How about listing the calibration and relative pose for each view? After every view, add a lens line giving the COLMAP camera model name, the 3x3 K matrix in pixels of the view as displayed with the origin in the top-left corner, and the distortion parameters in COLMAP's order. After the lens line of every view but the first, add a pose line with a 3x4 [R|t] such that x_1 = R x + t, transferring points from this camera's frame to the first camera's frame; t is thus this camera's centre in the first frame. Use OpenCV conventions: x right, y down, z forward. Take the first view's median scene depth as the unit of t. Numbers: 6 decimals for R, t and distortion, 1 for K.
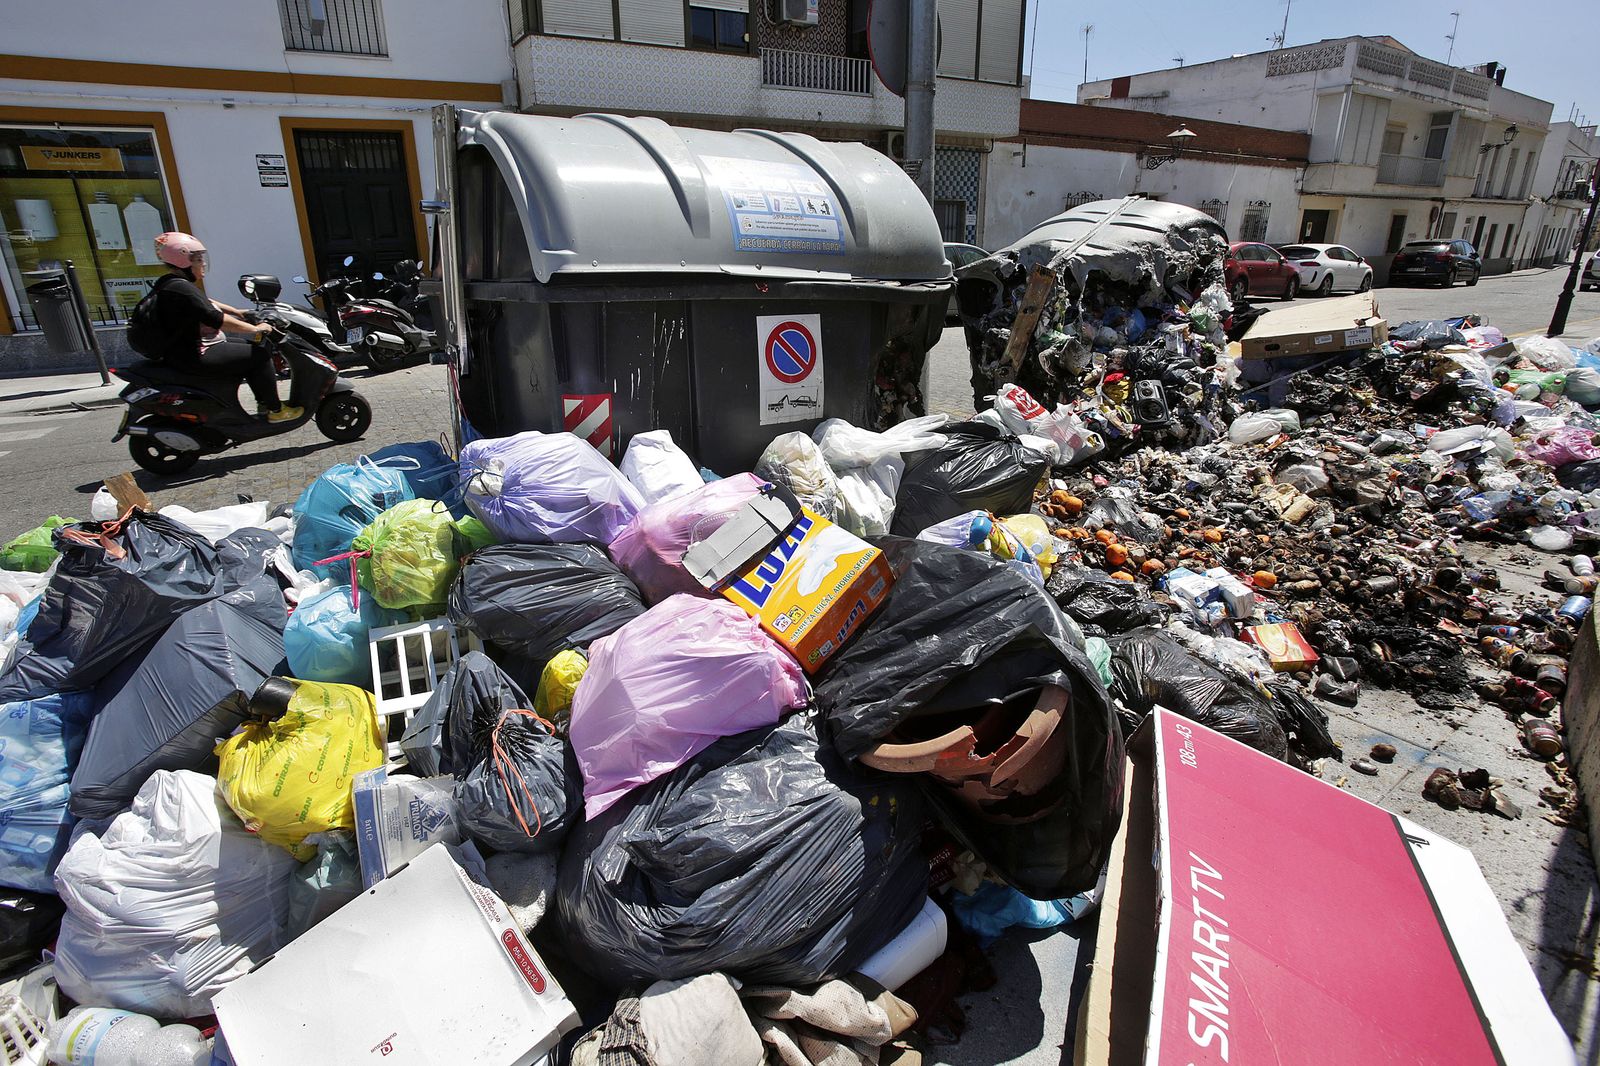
lens RADIAL K [[762.0, 0, 800.5], [0, 762.0, 494.9], [0, 0, 1]] dist [-0.063079, 0.025146]
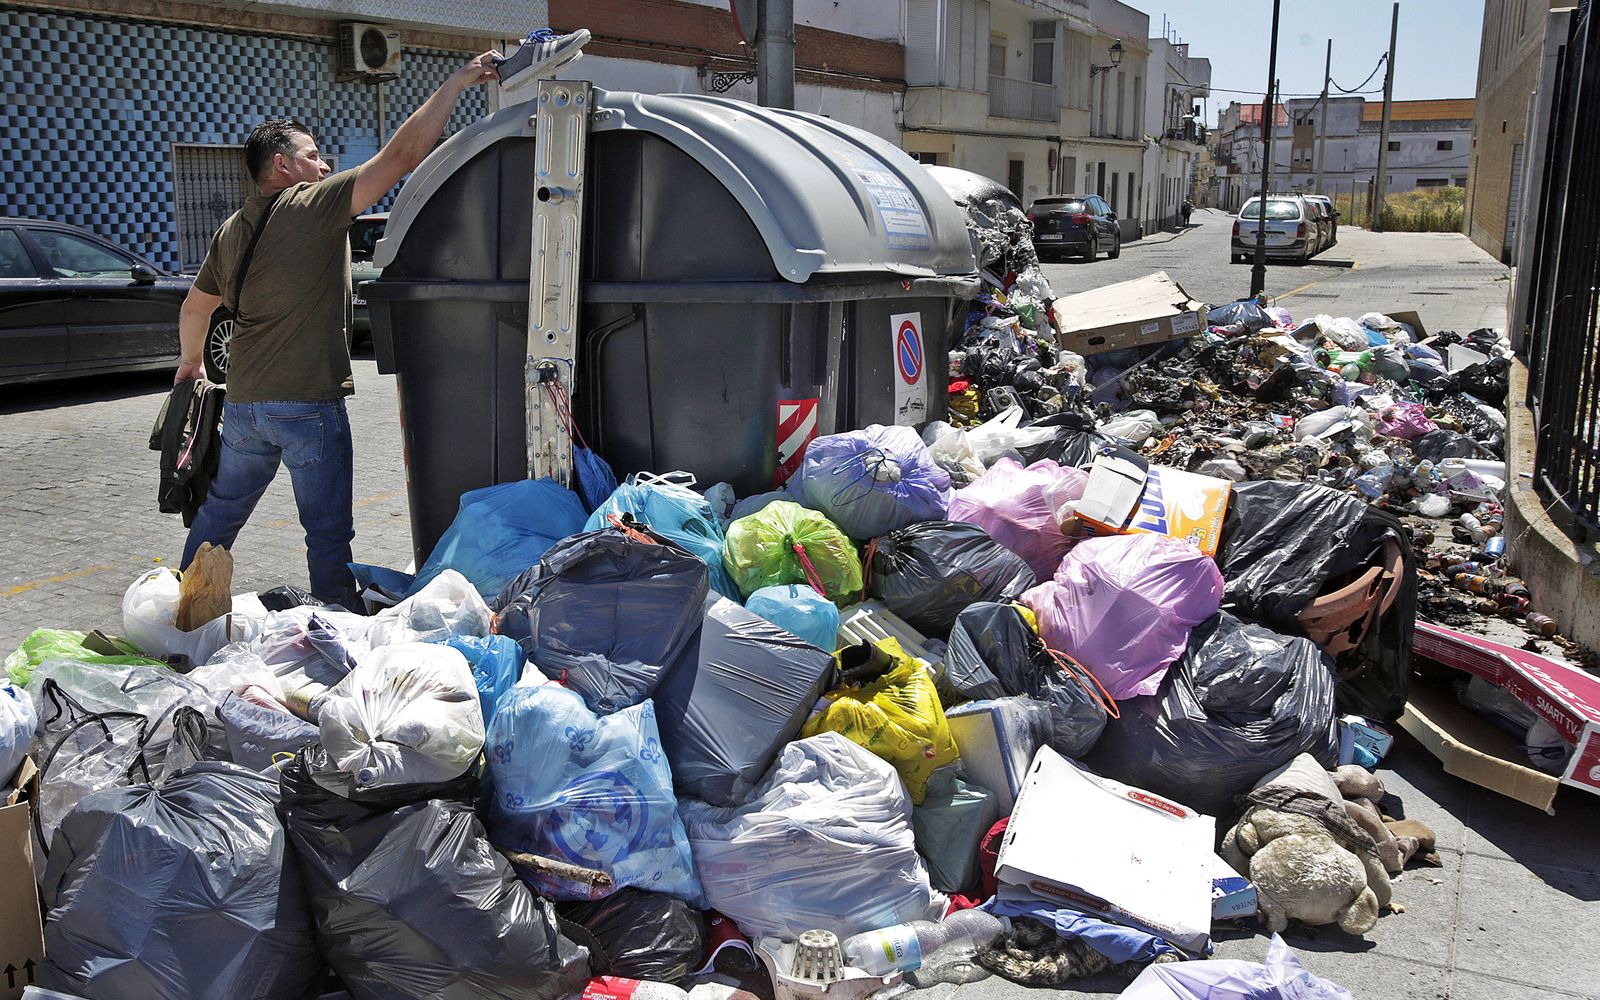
lens RADIAL K [[1510.7, 0, 693.0], [0, 1510.7, 493.6], [0, 0, 1]] dist [-0.009606, 0.015279]
pose [[0.879717, -0.082841, 0.468226, -0.576936], [0.141704, 0.985638, -0.091855, 0.060885], [-0.453892, 0.147156, 0.878822, -0.250519]]
